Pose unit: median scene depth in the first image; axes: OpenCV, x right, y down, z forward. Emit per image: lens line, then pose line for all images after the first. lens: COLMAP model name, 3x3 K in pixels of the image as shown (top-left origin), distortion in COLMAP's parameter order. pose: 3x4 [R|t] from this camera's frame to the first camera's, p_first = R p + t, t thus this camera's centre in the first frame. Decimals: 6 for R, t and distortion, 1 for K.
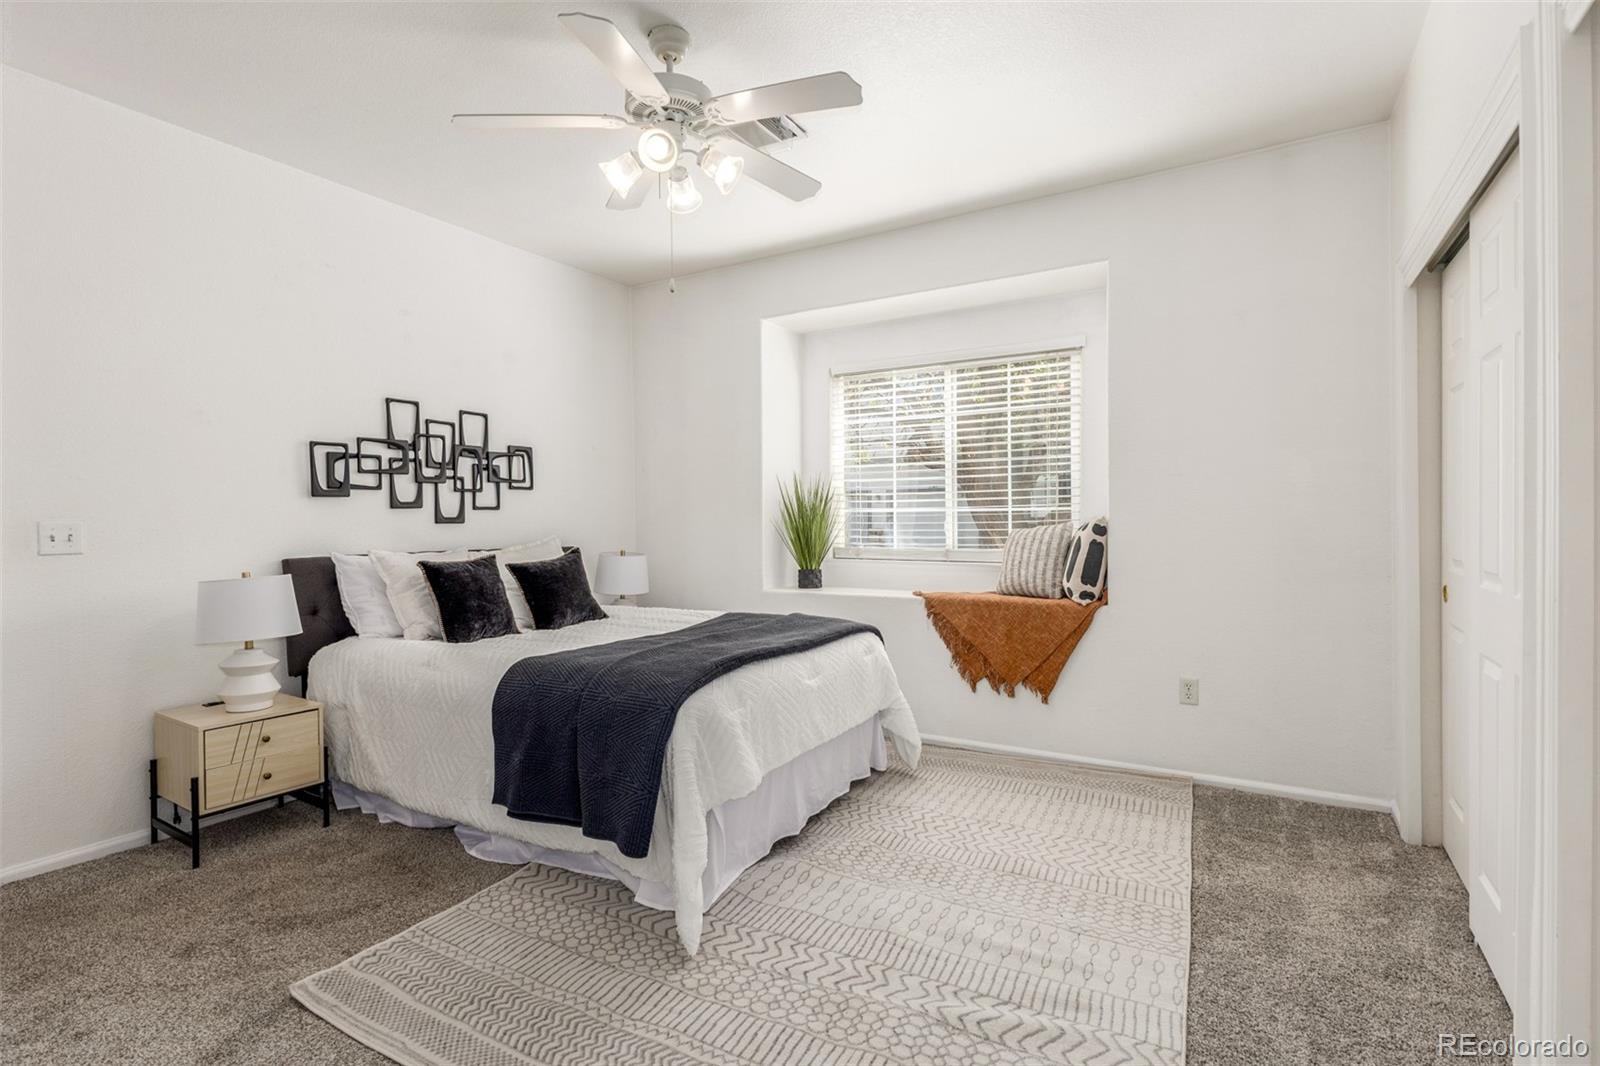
lens RADIAL K [[780.1, 0, 804.7], [0, 780.1, 525.6], [0, 0, 1]] dist [-0.002586, -0.000867]
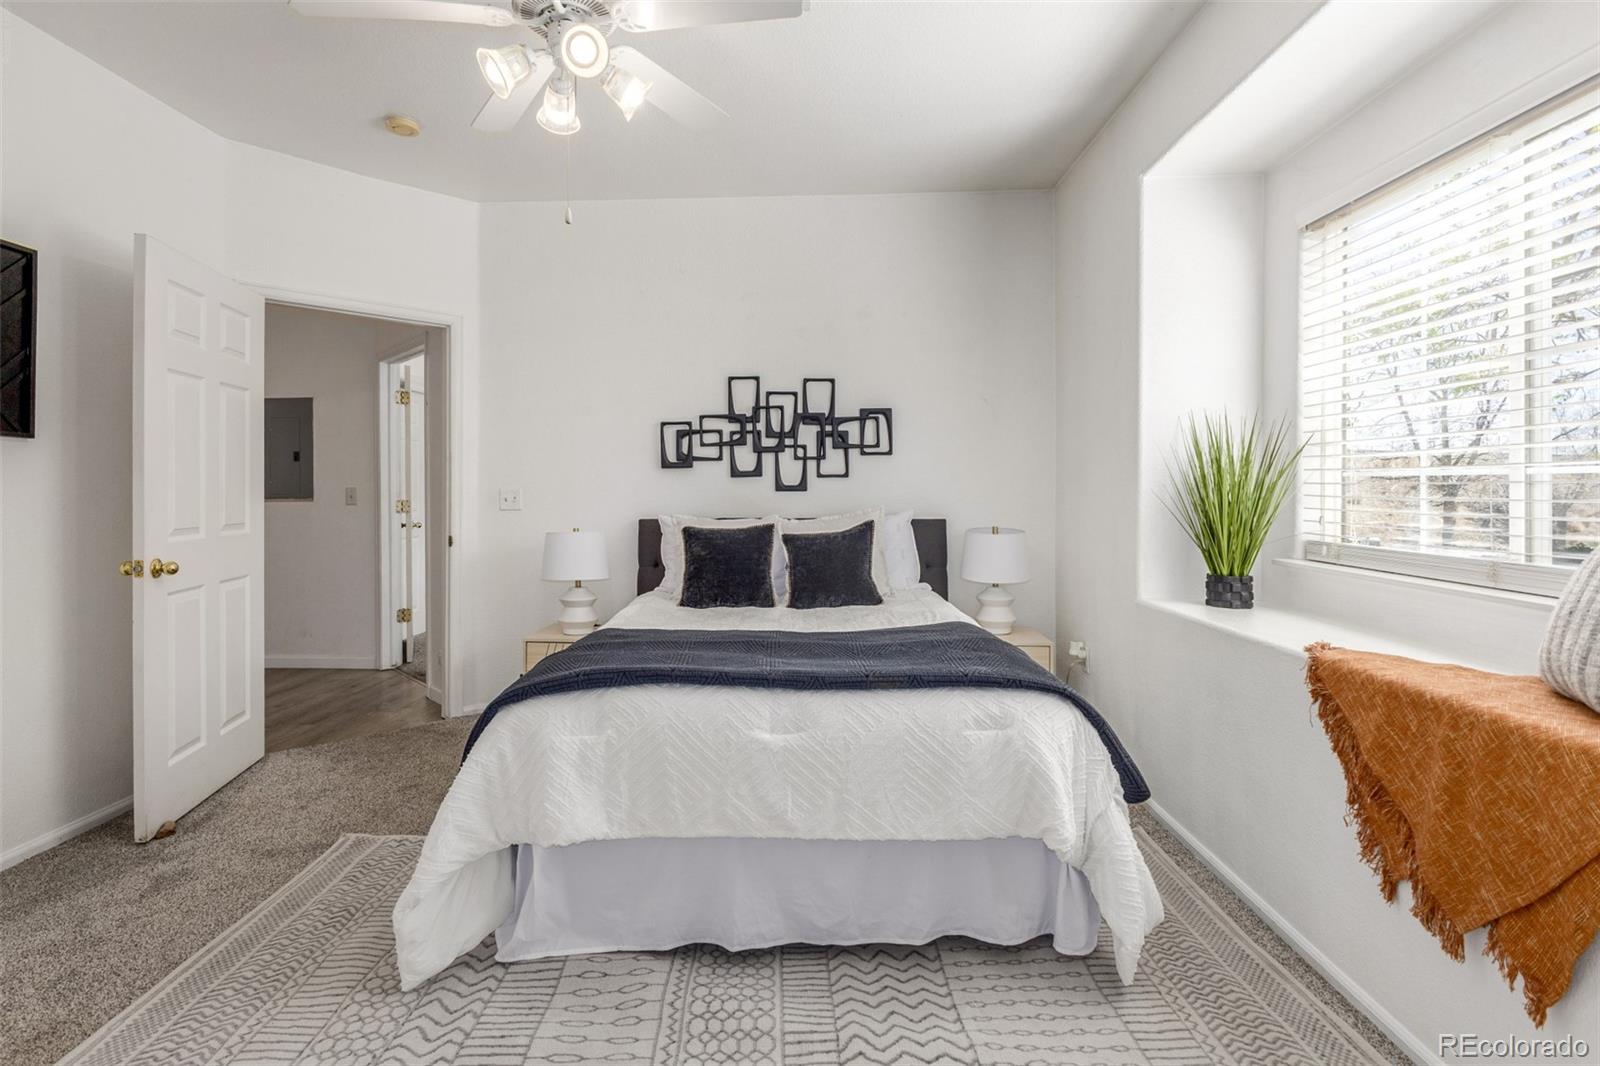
lens RADIAL K [[782.5, 0, 796.5], [0, 782.5, 492.8], [0, 0, 1]] dist [-0.000904, -0.000600]
pose [[0.465636, 0.010496, -0.884914, 0.464314], [-0.007241, 0.999941, 0.008050, -0.009433], [0.884947, 0.002659, 0.465685, 0.546516]]
